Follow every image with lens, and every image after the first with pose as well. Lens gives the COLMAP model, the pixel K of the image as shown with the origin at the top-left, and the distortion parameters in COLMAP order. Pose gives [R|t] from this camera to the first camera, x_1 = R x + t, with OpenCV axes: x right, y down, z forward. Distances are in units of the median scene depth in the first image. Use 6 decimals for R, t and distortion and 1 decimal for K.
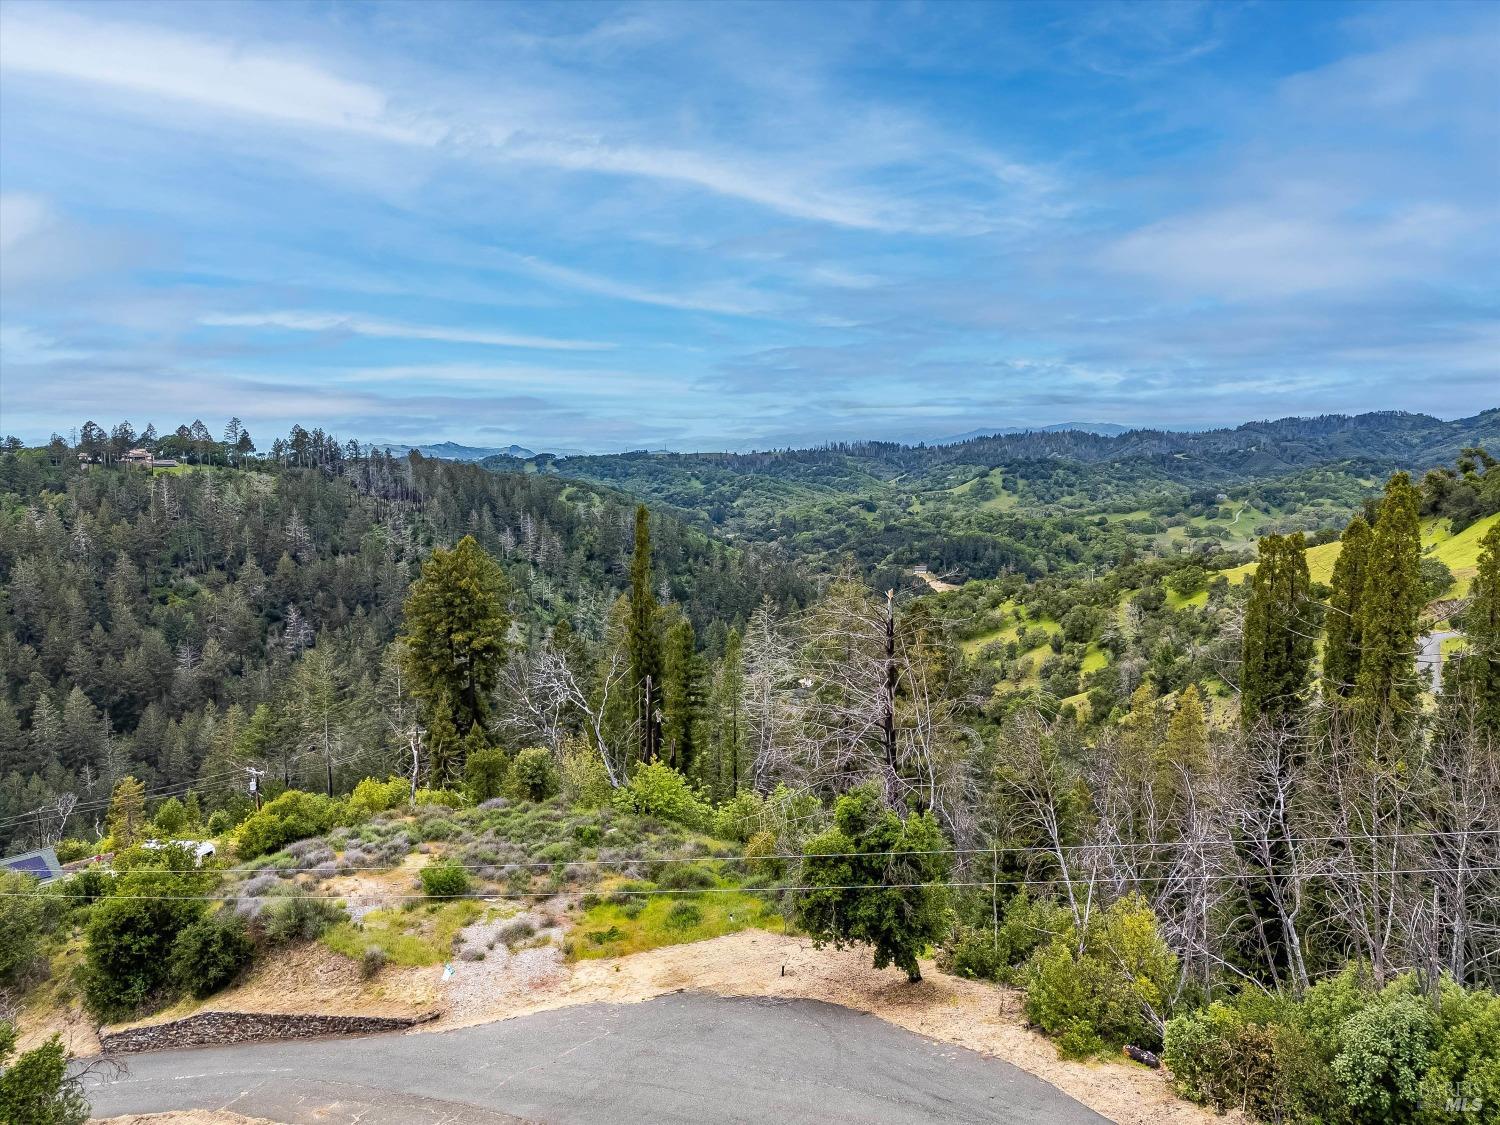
lens RADIAL K [[1099.4, 0, 748.3], [0, 1099.4, 556.1], [0, 0, 1]] dist [0.067775, -0.058793]
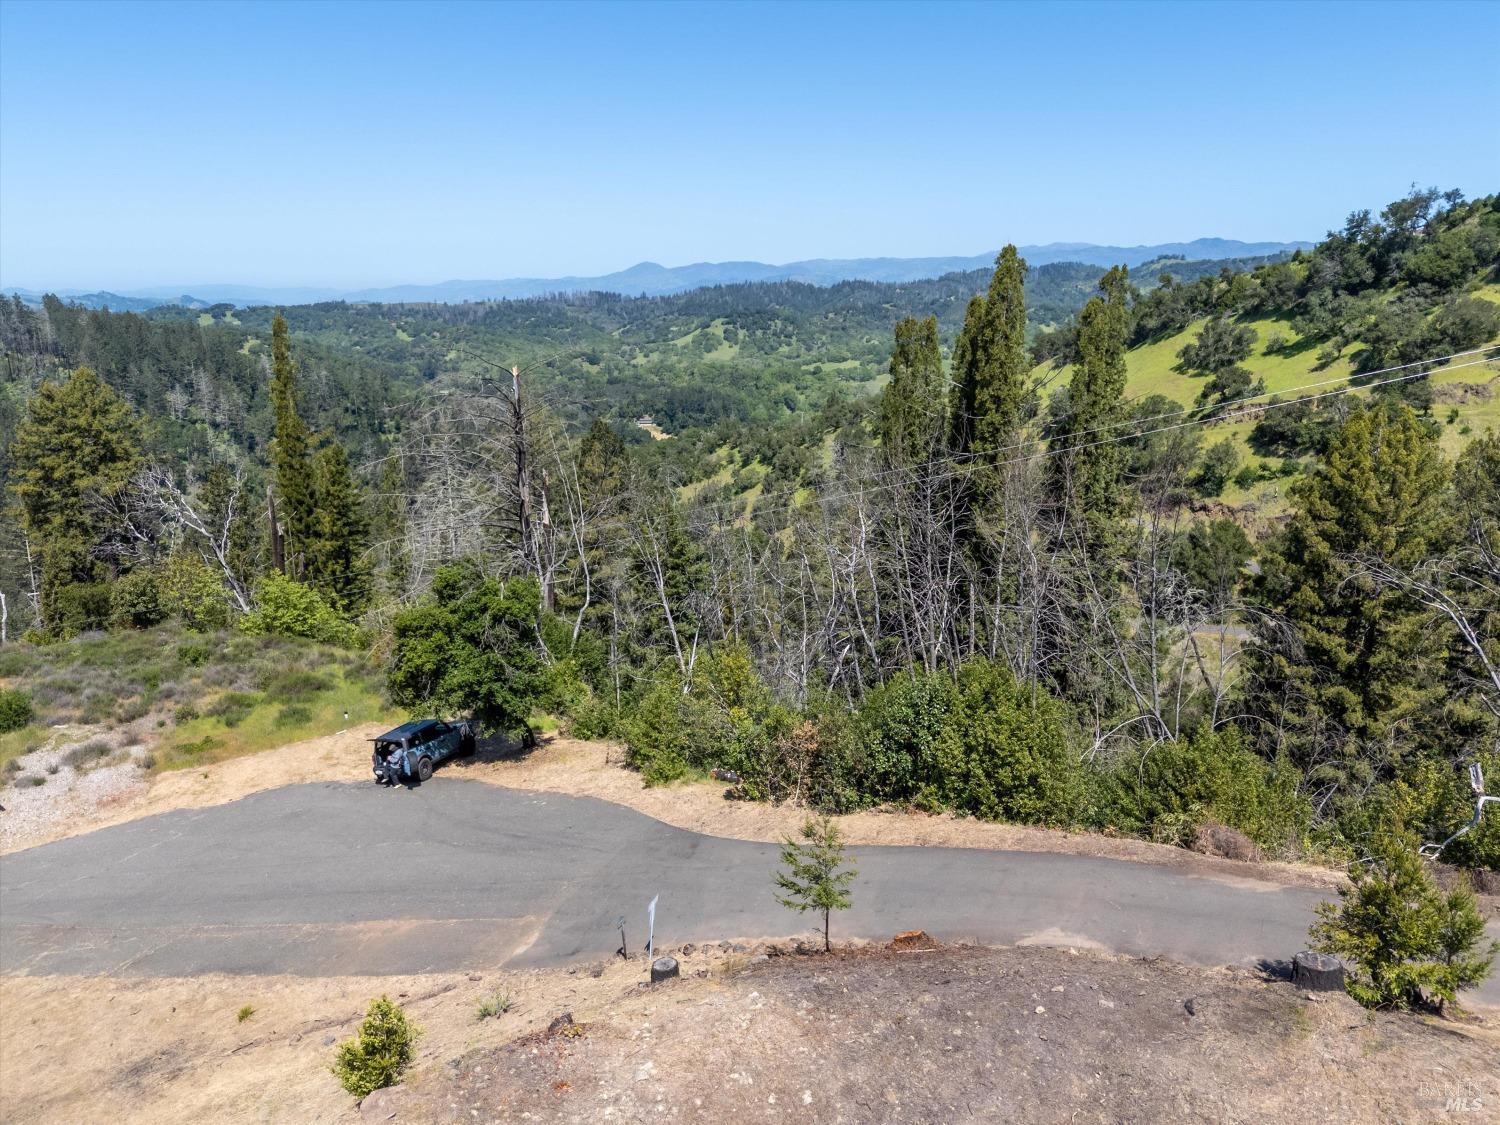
lens RADIAL K [[1099.4, 0, 748.8], [0, 1099.4, 573.0], [0, 0, 1]] dist [0.067775, -0.058793]
pose [[0.969843, -0.062686, 0.235532, 0.103956], [0.028208, 0.988734, 0.146998, 0.082482], [-0.242093, -0.135921, 0.960685, 0.035042]]
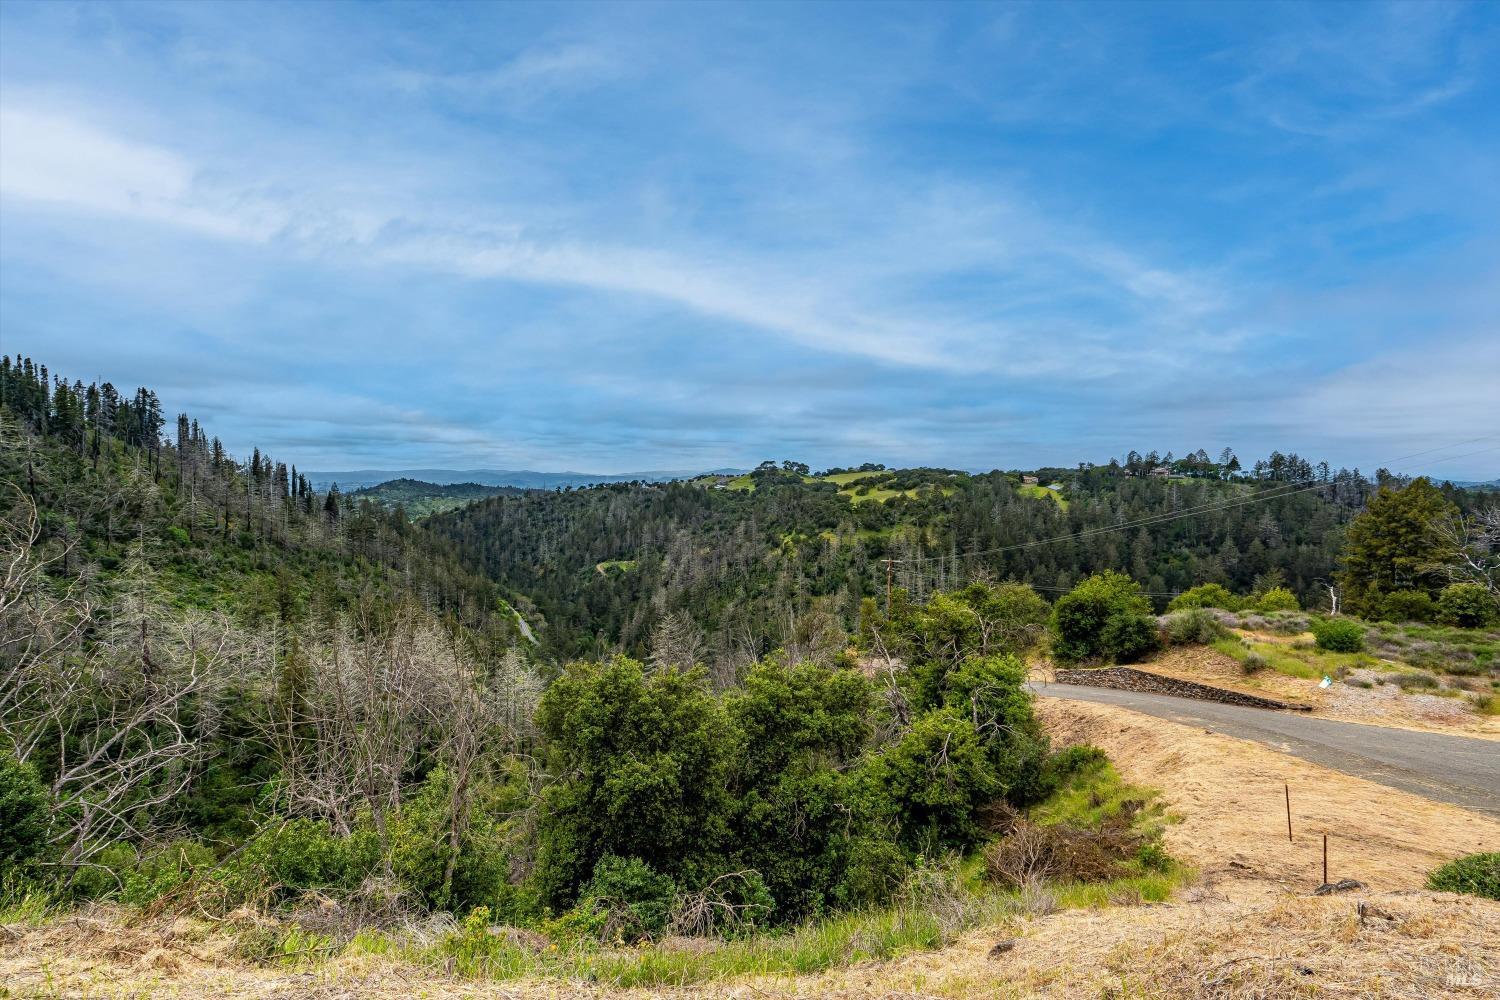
lens RADIAL K [[670.8, 0, 748.8], [0, 670.8, 501.9], [0, 0, 1]] dist [-0.008389, 0.003142]
pose [[0.494310, 0.045358, -0.868102, 0.018572], [-0.099785, 0.994997, -0.004832, 0.242522], [0.863540, 0.089012, 0.496363, 0.136547]]
